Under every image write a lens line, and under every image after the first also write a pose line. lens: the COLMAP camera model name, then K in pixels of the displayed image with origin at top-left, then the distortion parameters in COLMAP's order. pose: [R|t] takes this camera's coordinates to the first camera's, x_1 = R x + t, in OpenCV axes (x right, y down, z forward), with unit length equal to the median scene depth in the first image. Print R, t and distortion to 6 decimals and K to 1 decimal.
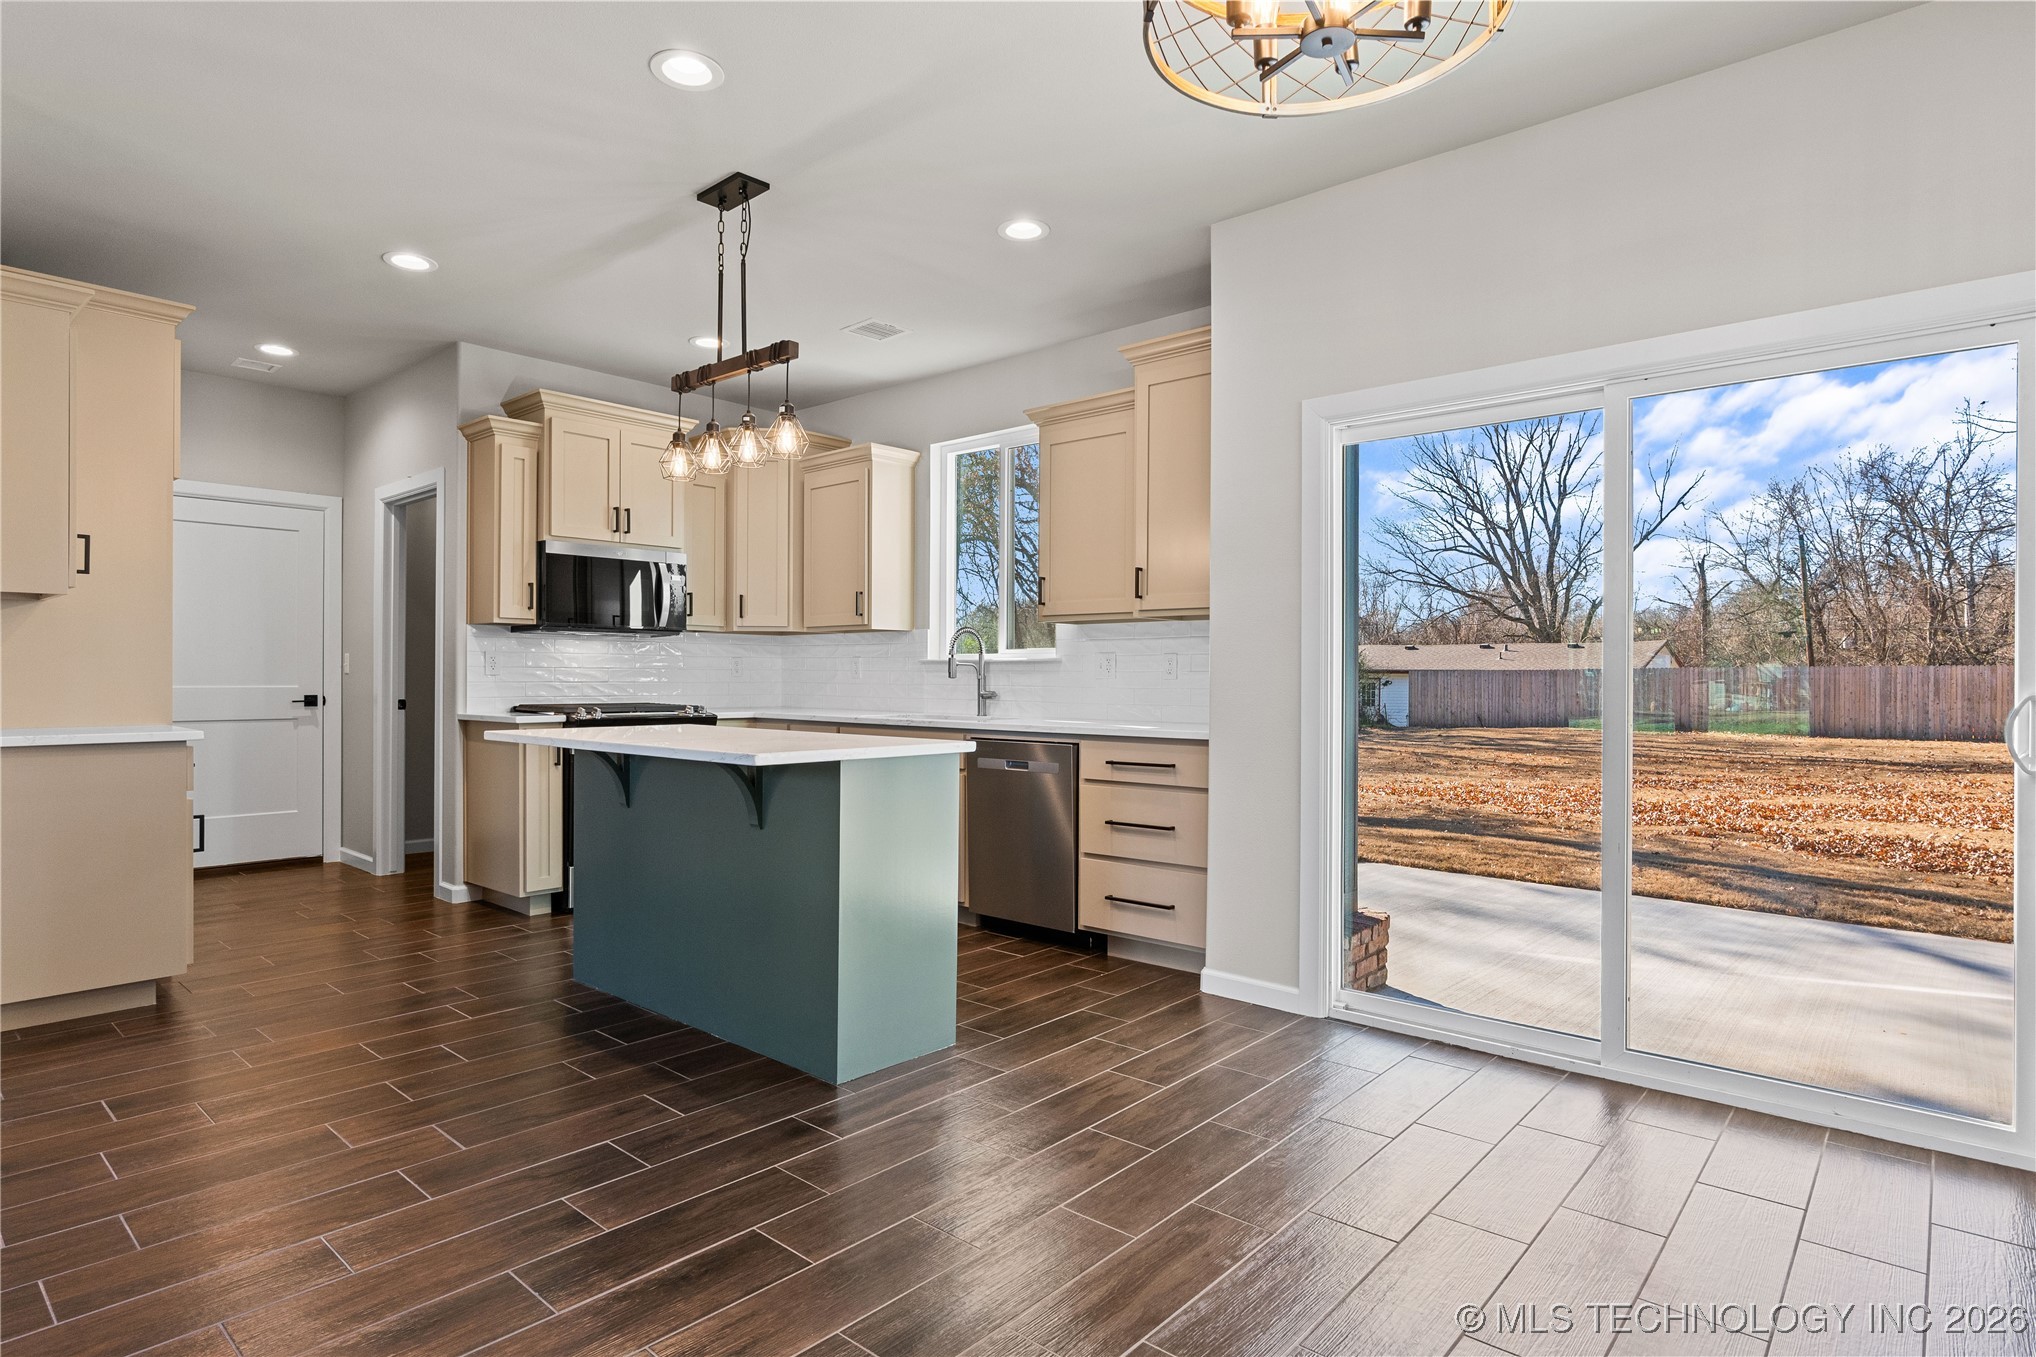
lens RADIAL K [[1077.3, 0, 1024.0], [0, 1077.3, 677.7], [0, 0, 1]] dist [-0.014652, 0.006014]
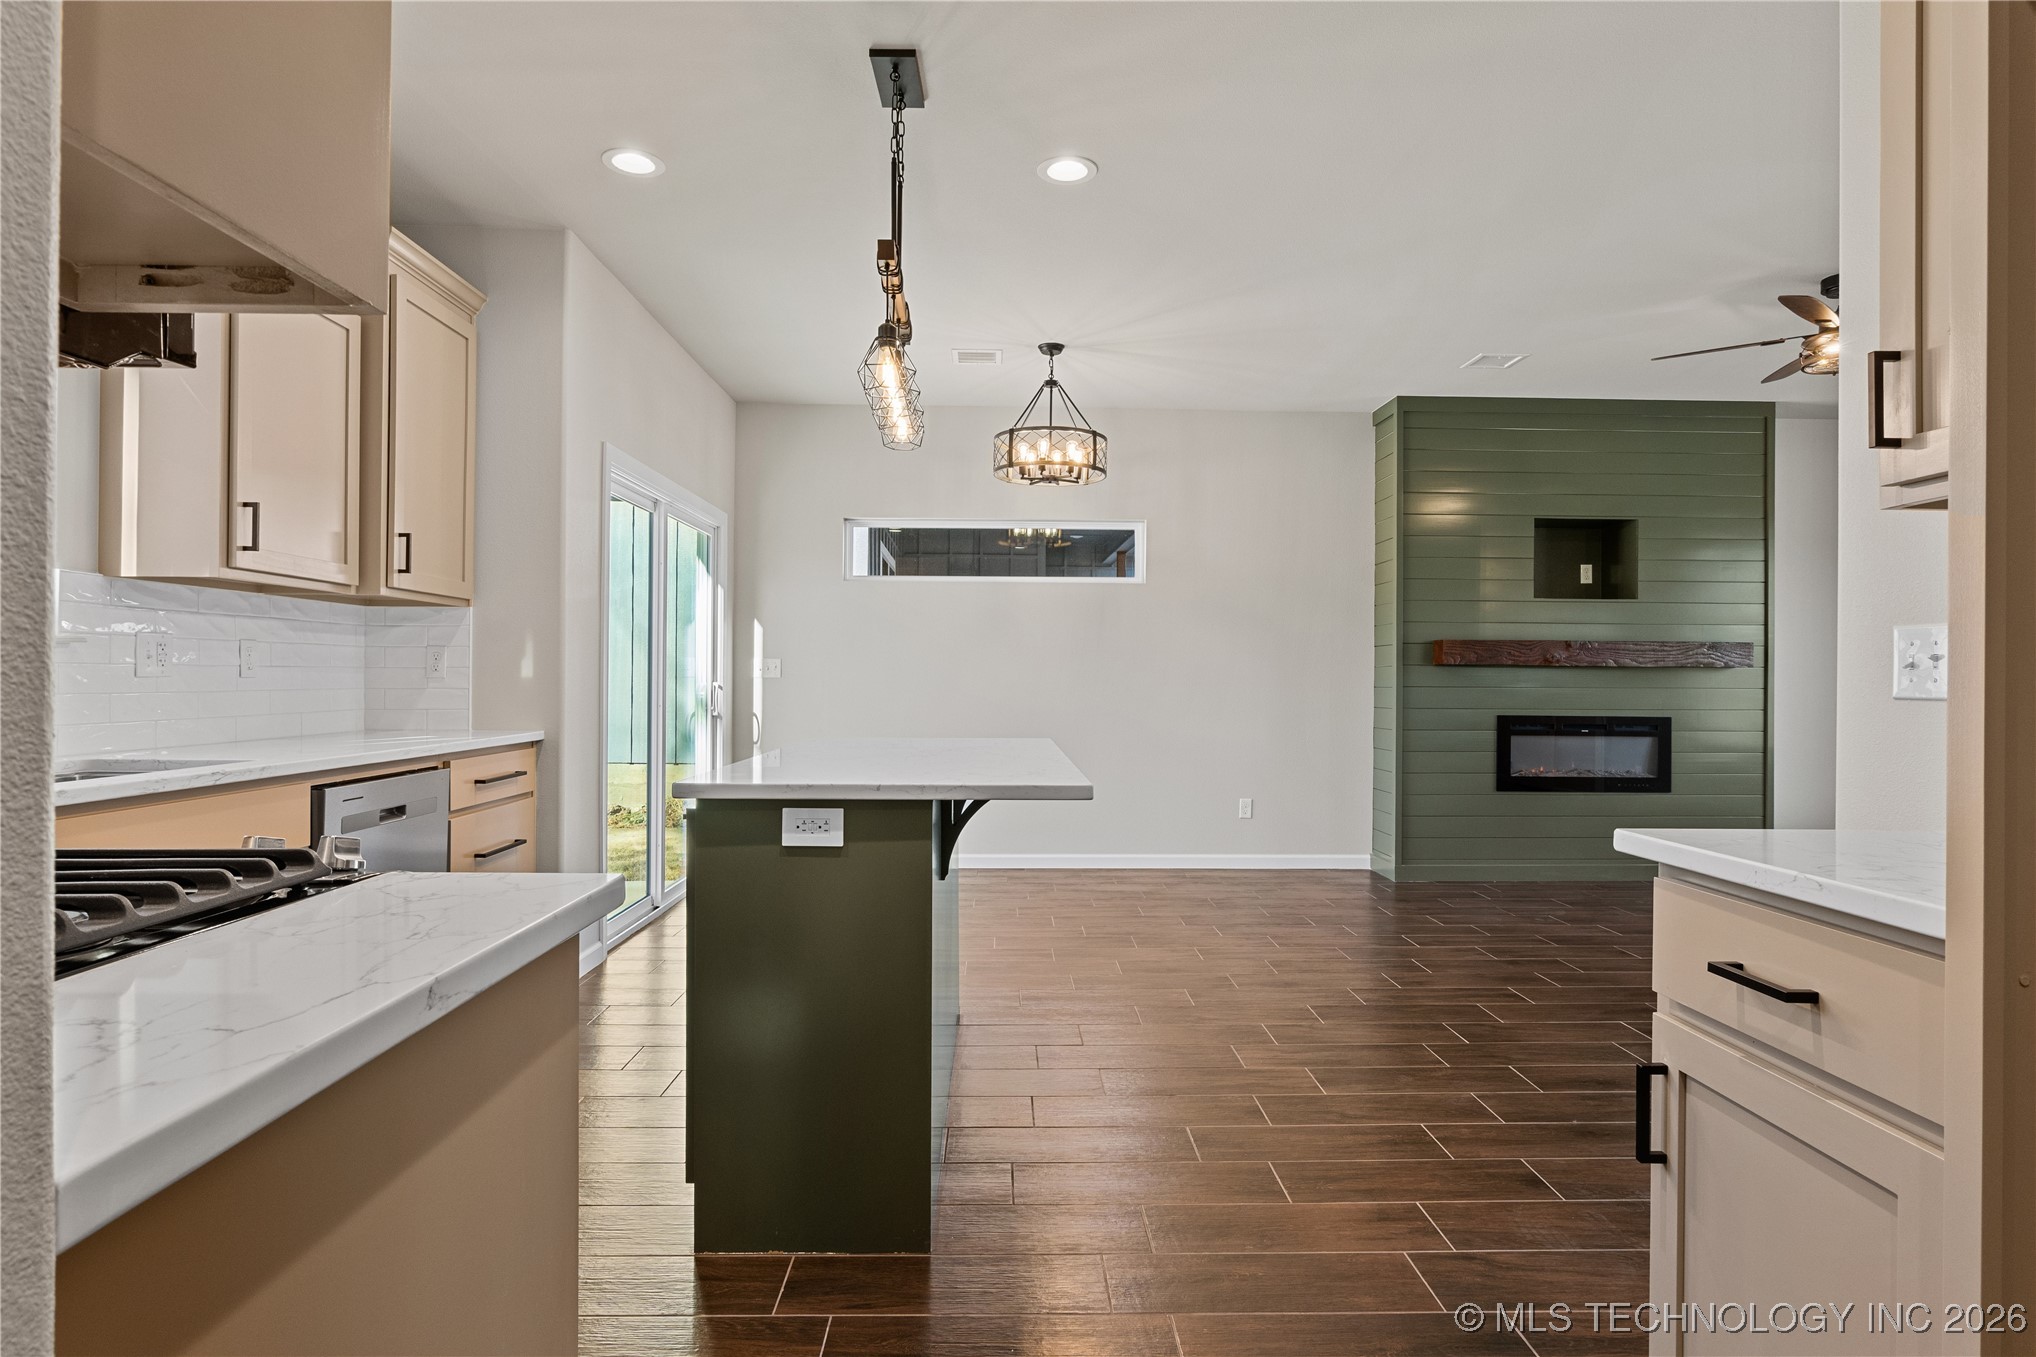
lens RADIAL K [[1077.3, 0, 1024.0], [0, 1077.3, 677.7], [0, 0, 1]] dist [-0.014652, 0.006014]
pose [[-0.676254, -0.008550, 0.736619, -0.635470], [-0.009445, 0.999951, 0.002935, -0.004686], [-0.736608, -0.004973, -0.676302, 1.002708]]
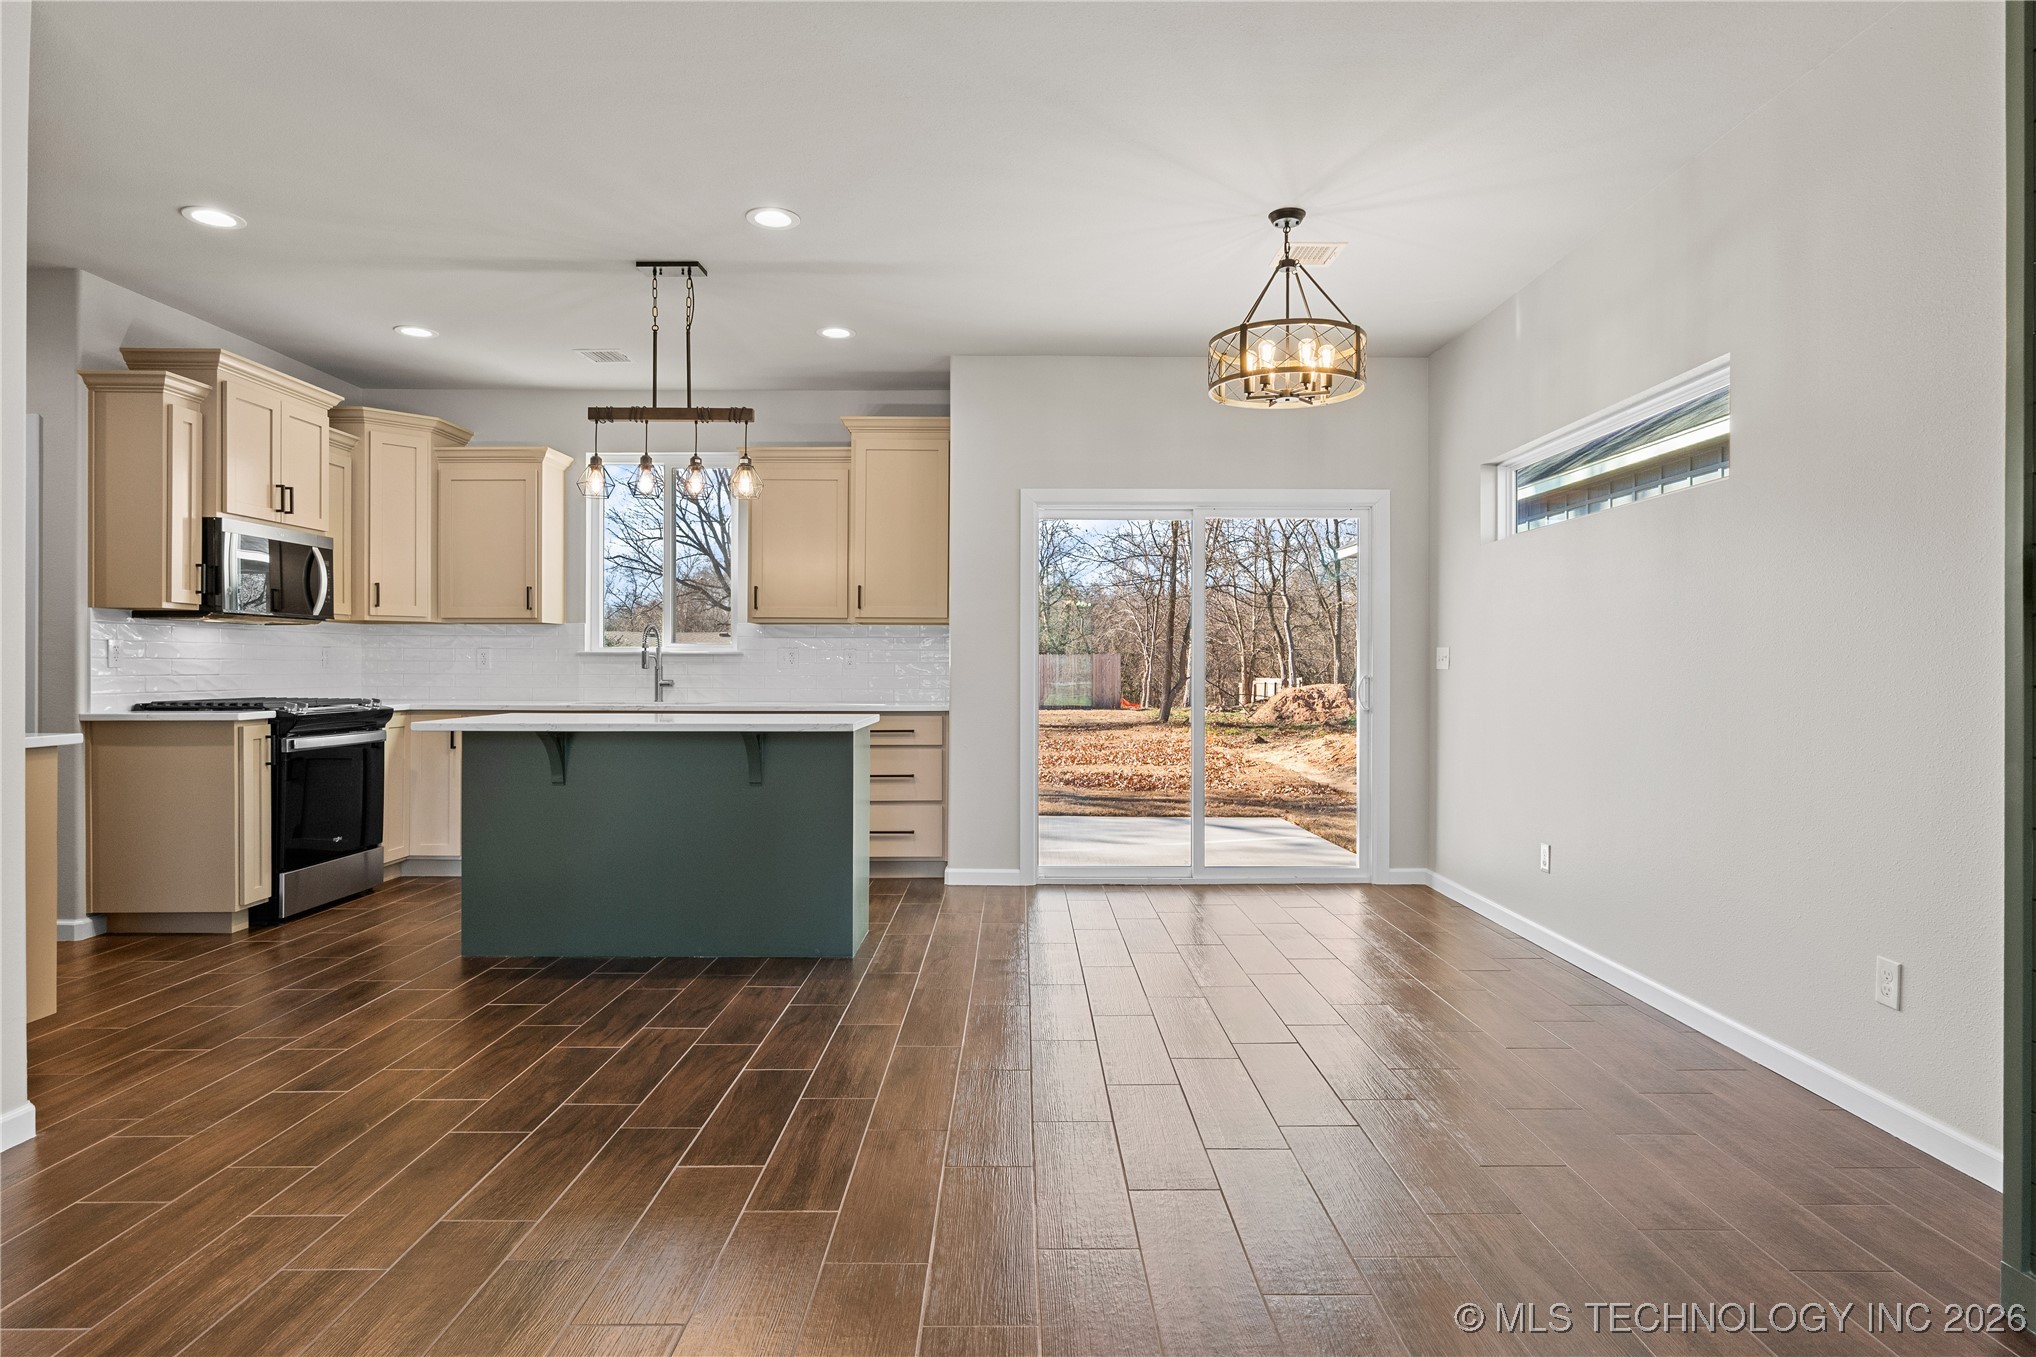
lens RADIAL K [[1107.2, 0, 1020.7], [0, 1107.2, 664.1], [0, 0, 1]] dist [-0.002550, 0.002654]
pose [[0.751507, -0.002015, 0.659722, -0.546057], [0.002262, 0.999997, 0.000477, -0.004128], [-0.659721, 0.001134, 0.751510, -0.135311]]
